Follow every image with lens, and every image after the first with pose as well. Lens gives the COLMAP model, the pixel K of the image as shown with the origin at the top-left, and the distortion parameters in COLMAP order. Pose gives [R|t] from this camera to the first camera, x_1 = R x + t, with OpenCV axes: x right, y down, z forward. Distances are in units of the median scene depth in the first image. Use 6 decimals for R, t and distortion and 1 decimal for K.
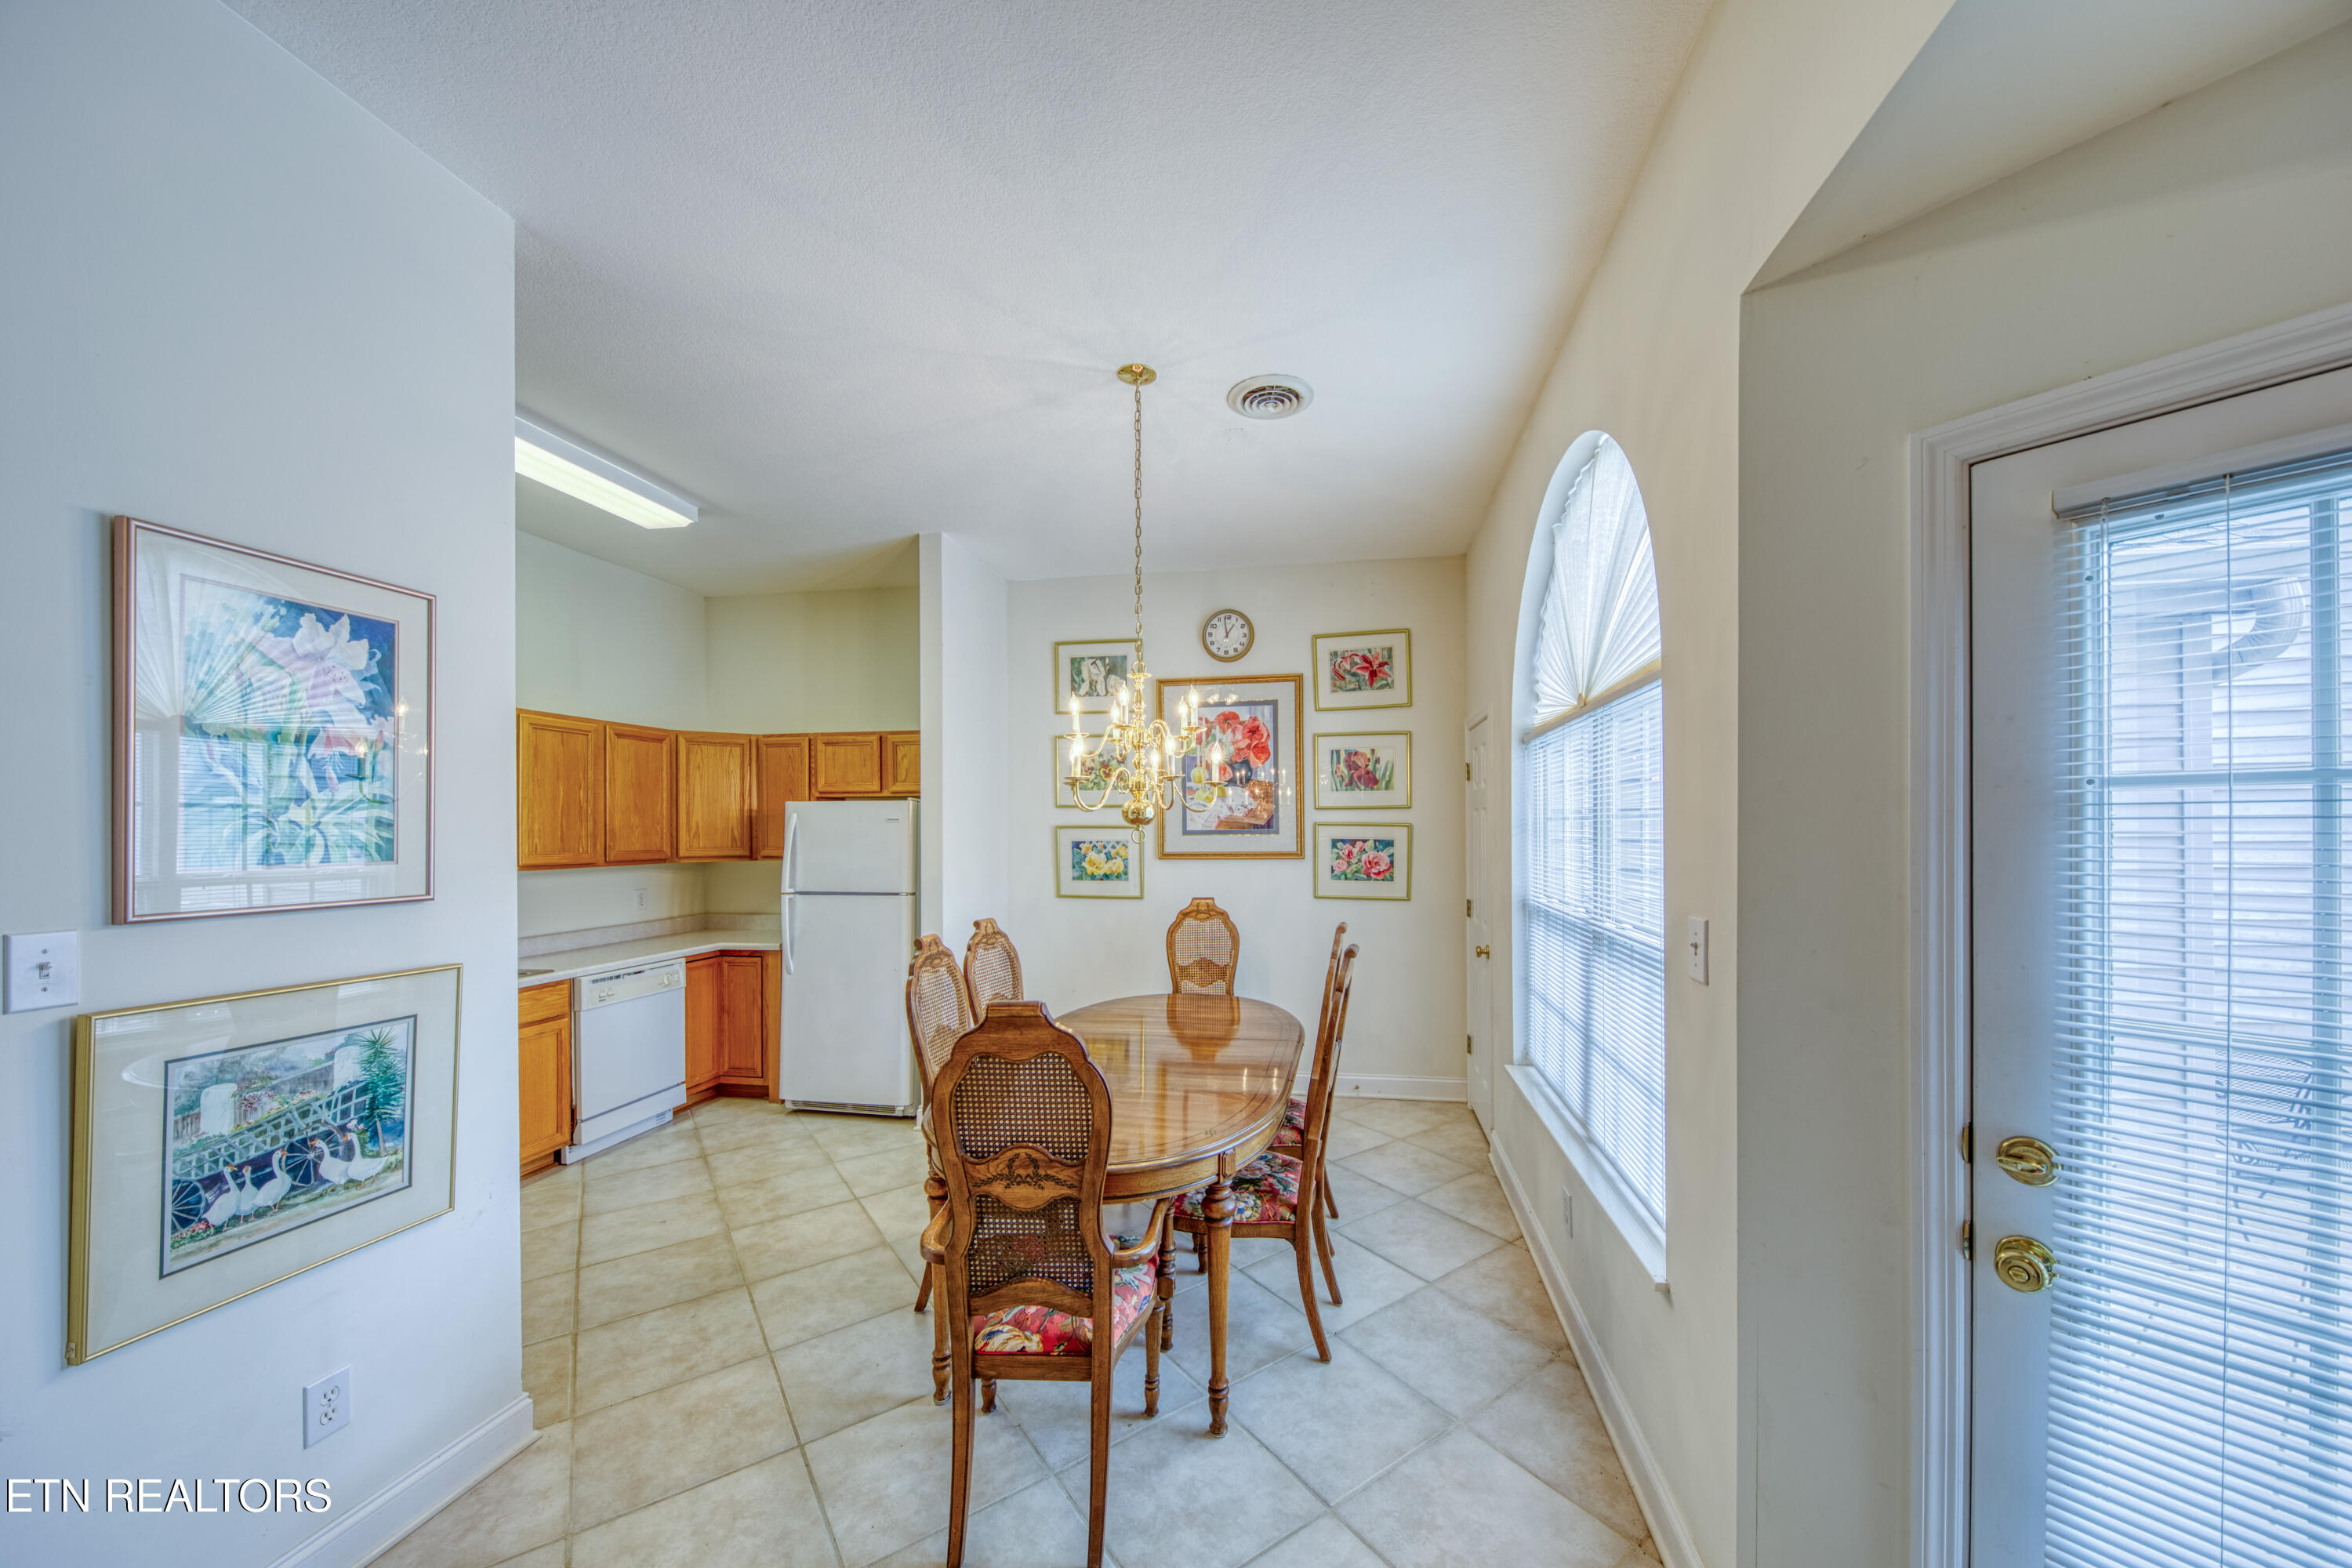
lens RADIAL K [[769.9, 0, 1177.2], [0, 769.9, 814.8], [0, 0, 1]] dist [0.000675, -0.005987]
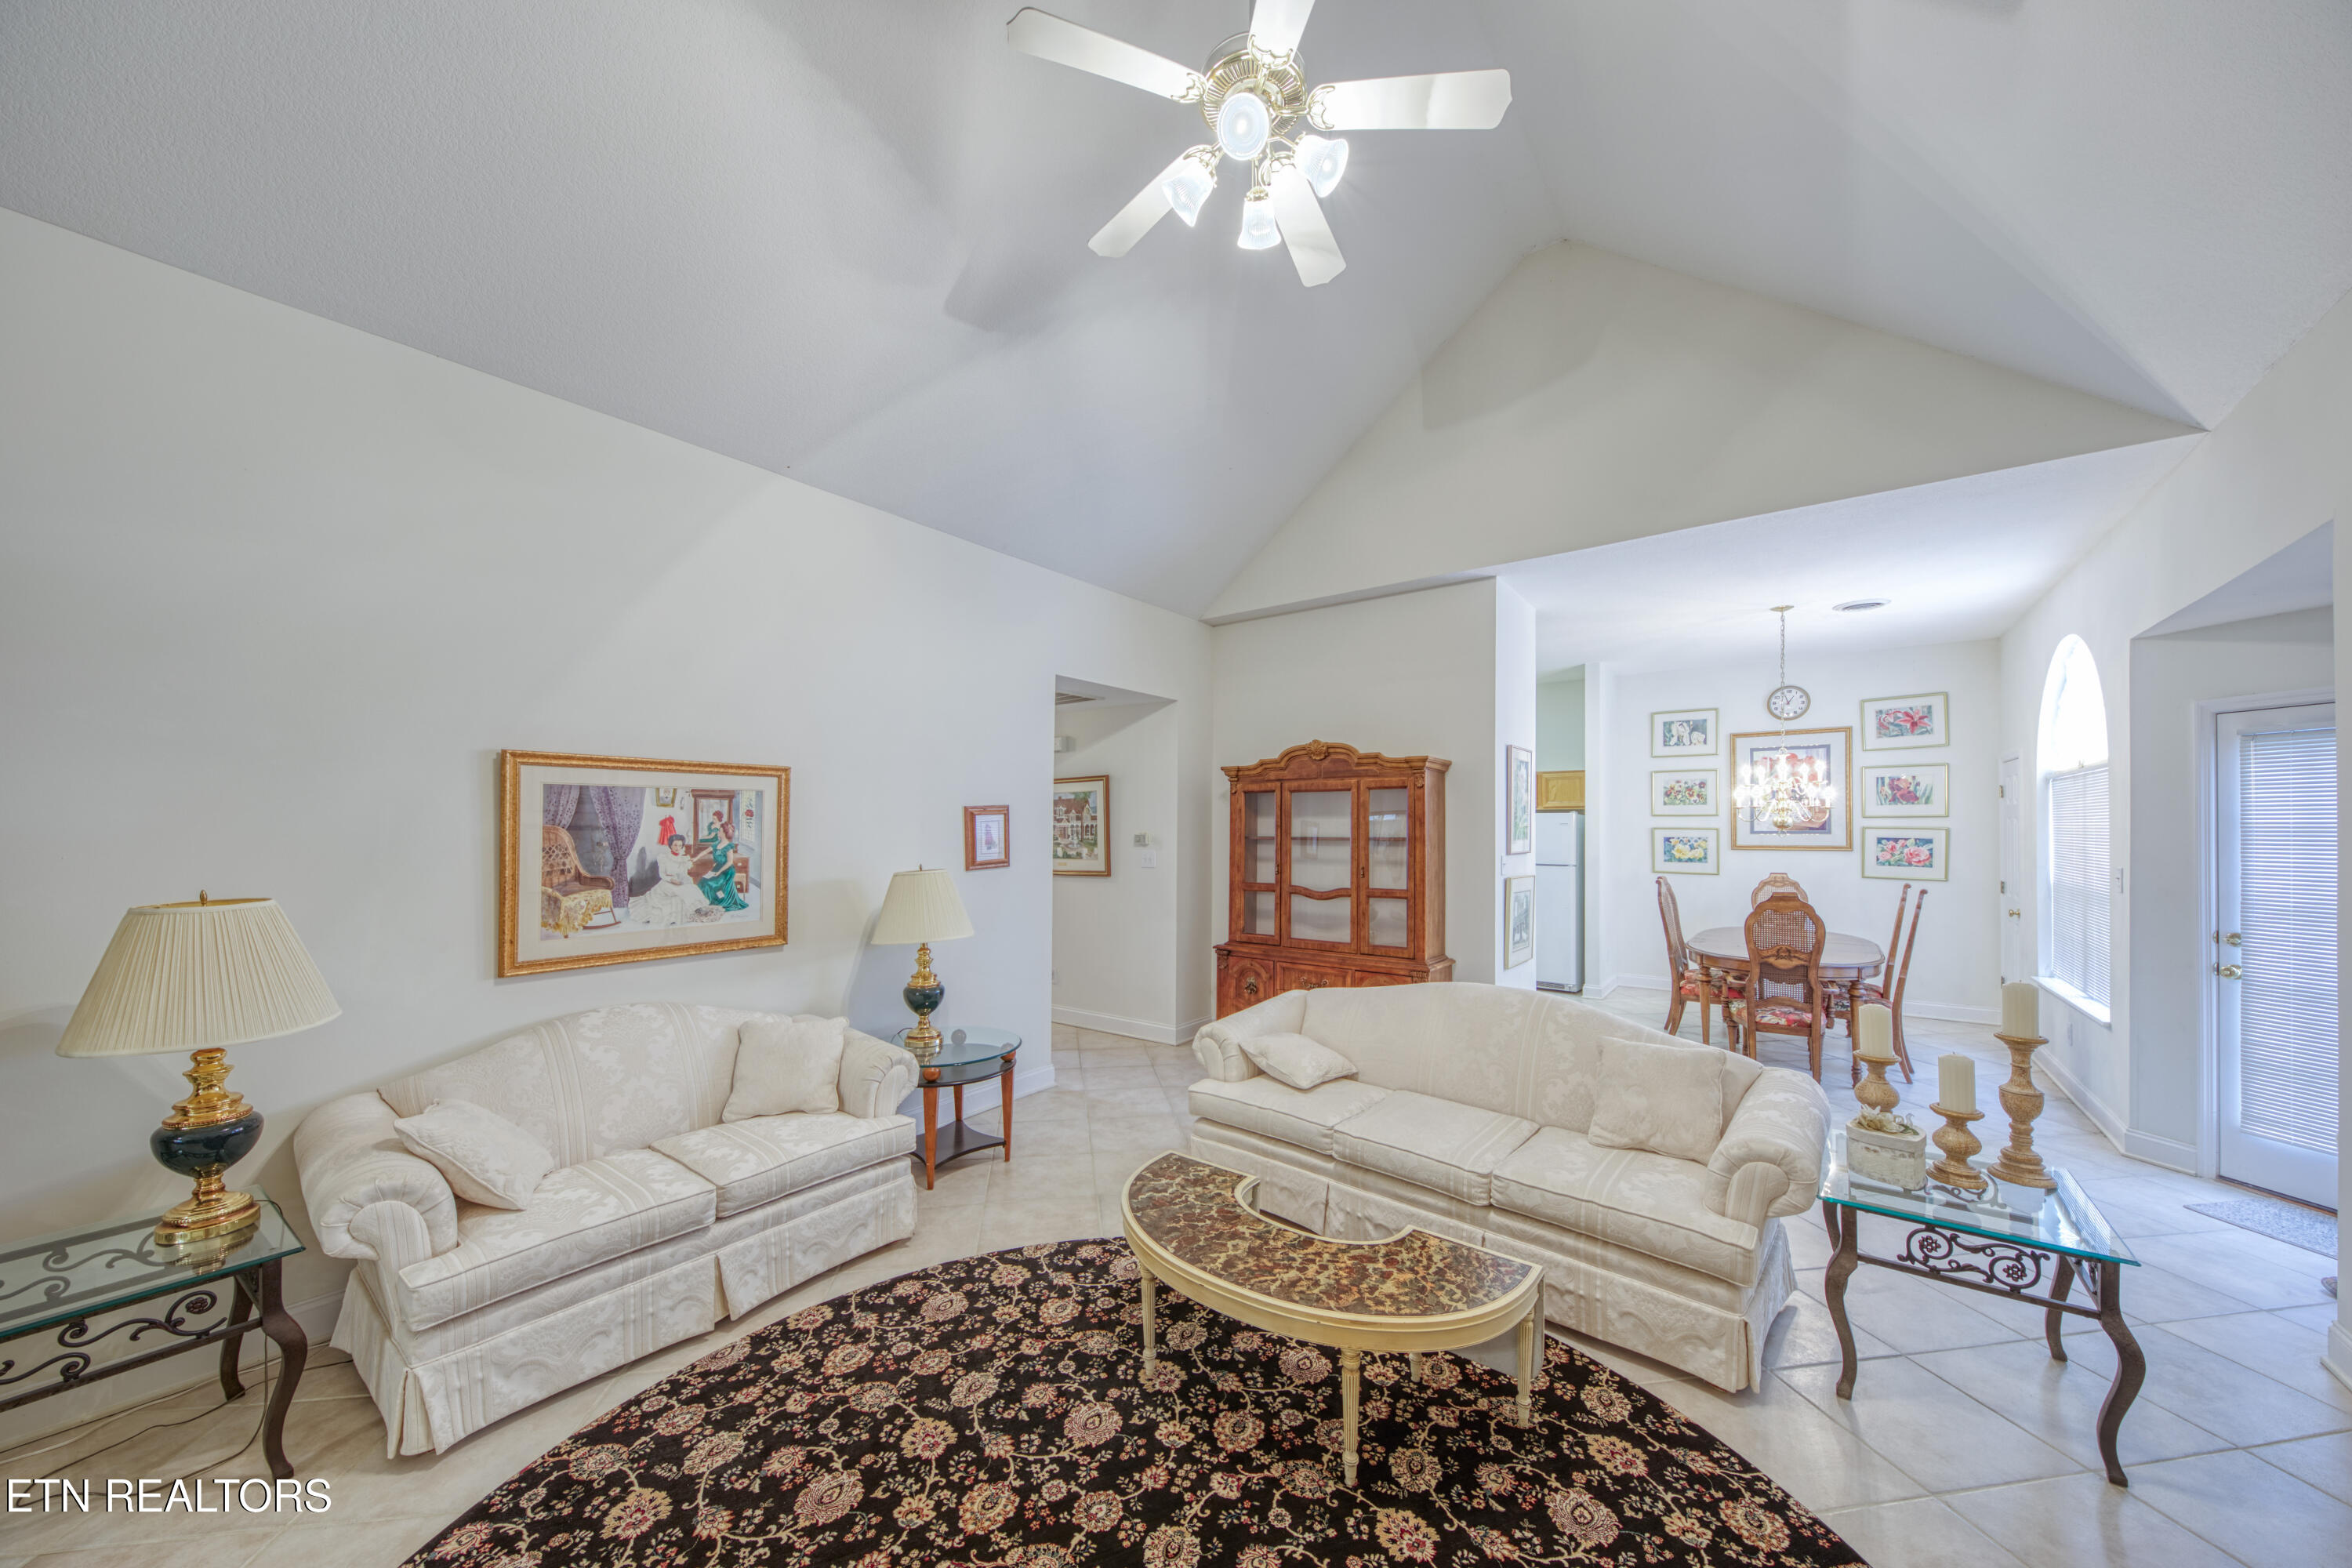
lens RADIAL K [[769.9, 0, 1177.2], [0, 769.9, 814.8], [0, 0, 1]] dist [0.000675, -0.005987]
pose [[0.893898, -0.000708, -0.448270, -0.338812], [0.001932, 0.999996, 0.002274, -0.018422], [0.448266, -0.002899, 0.893895, -0.911563]]
